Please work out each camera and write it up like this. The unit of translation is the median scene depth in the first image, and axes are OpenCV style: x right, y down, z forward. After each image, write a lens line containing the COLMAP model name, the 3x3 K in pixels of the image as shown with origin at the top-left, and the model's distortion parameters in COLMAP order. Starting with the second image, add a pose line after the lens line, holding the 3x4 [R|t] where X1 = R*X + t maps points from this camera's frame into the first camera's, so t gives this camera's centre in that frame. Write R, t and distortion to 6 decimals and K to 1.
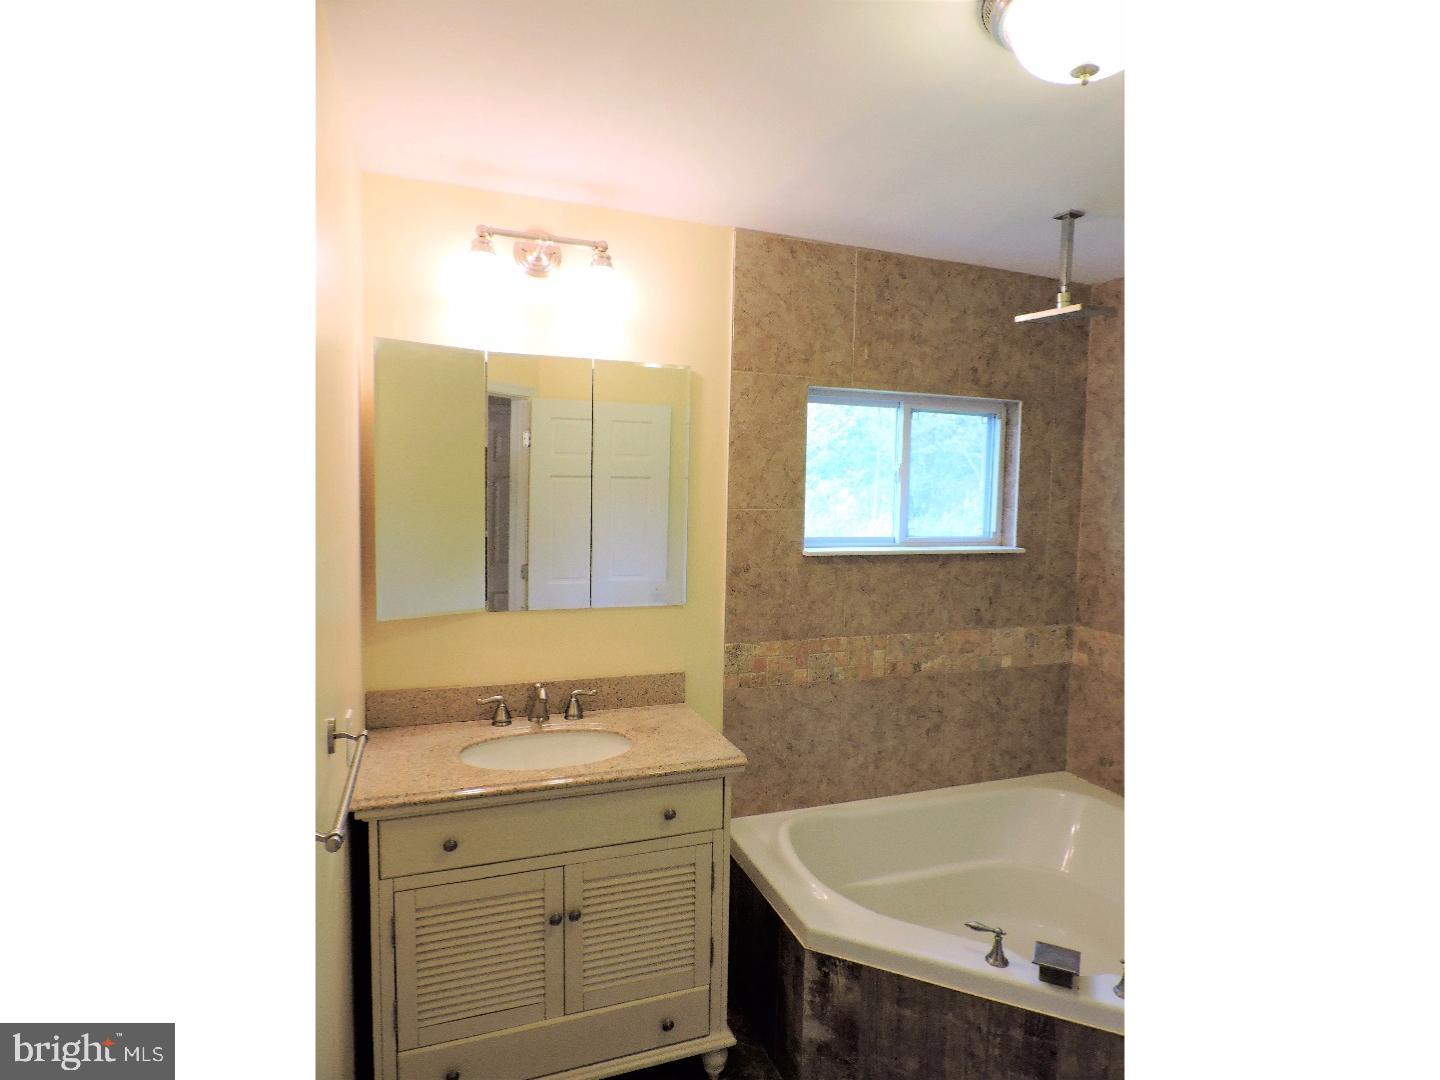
lens RADIAL K [[763.4, 0, 719.3], [0, 763.4, 538.6], [0, 0, 1]] dist [-0.024247, 0.002195]
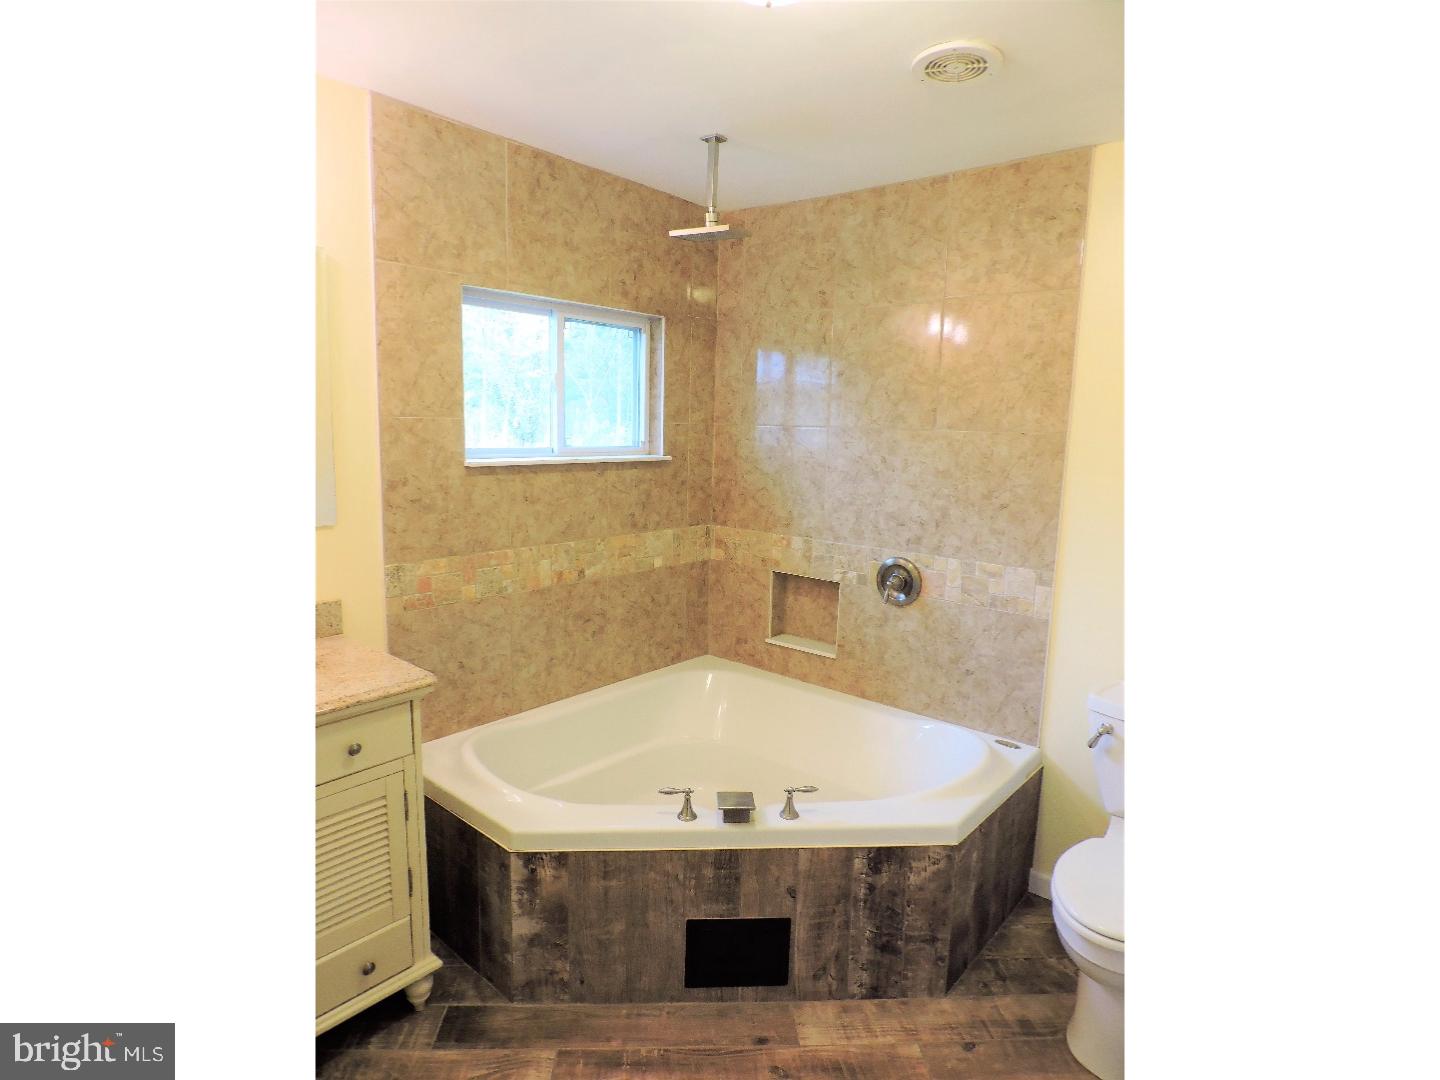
lens RADIAL K [[763.4, 0, 718.7], [0, 763.4, 537.6], [0, 0, 1]] dist [-0.024247, 0.002195]
pose [[0.876034, -0.071123, 0.476976, -0.074433], [0.025555, 0.994522, 0.101360, 0.022688], [-0.481572, -0.076606, 0.873052, 0.012713]]
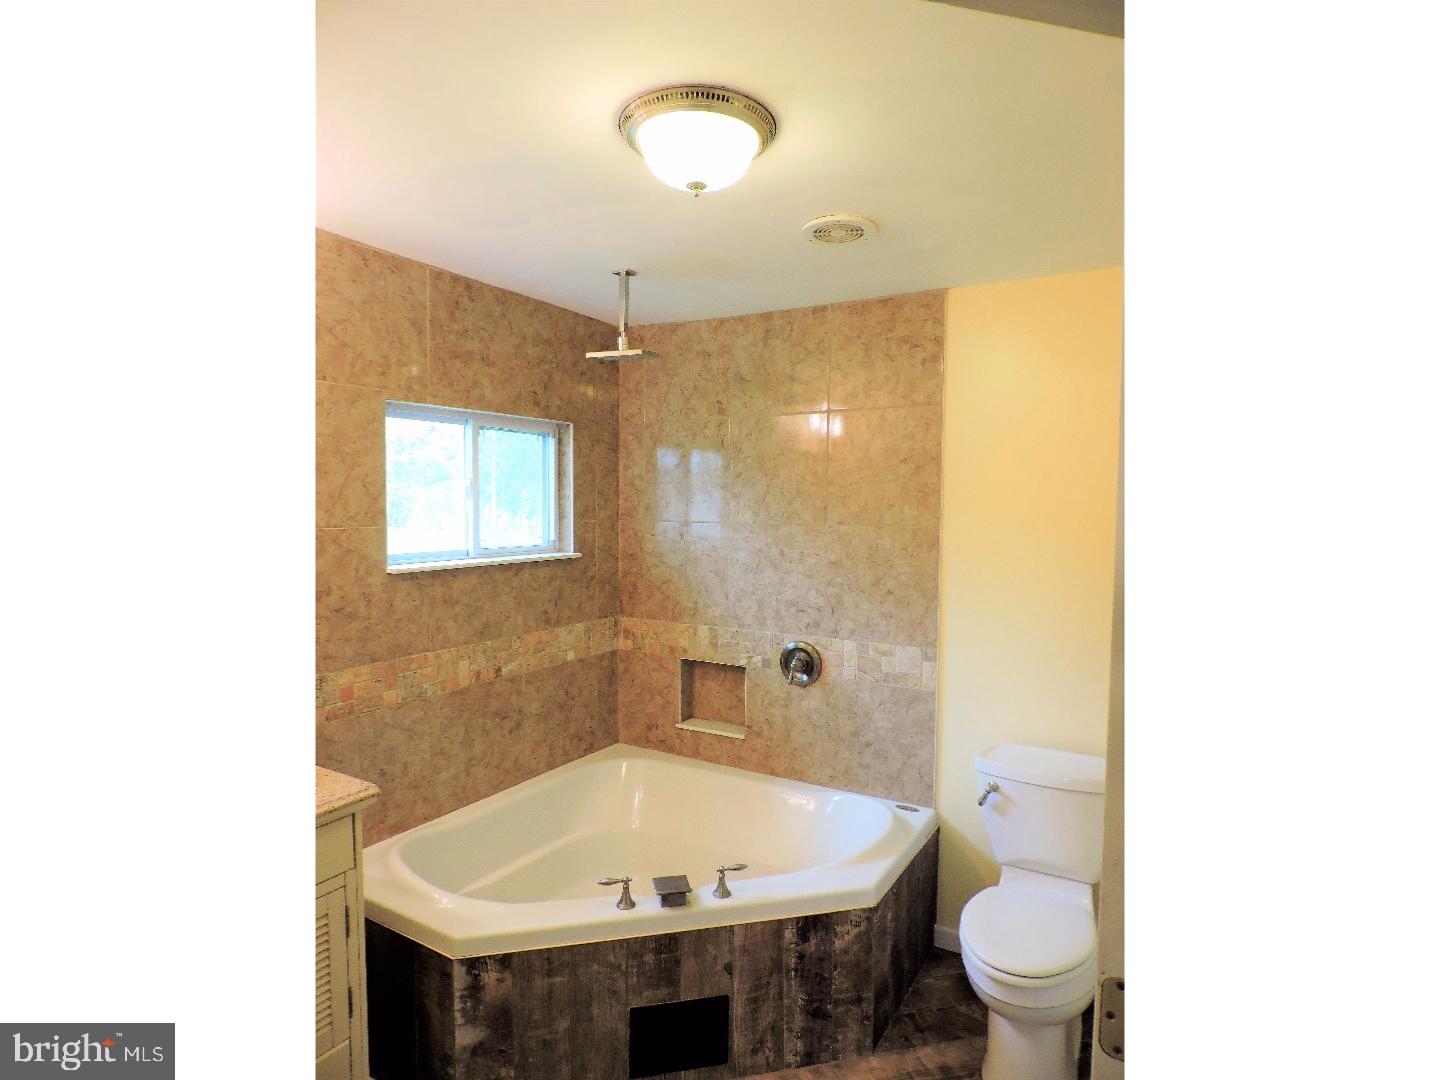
lens RADIAL K [[763.4, 0, 718.7], [0, 763.4, 538.5], [0, 0, 1]] dist [-0.024247, 0.002195]
pose [[0.782644, -0.045376, 0.620813, -0.163795], [0.051331, 0.998647, 0.008280, -0.009302], [-0.620349, 0.025387, 0.783915, -0.021187]]
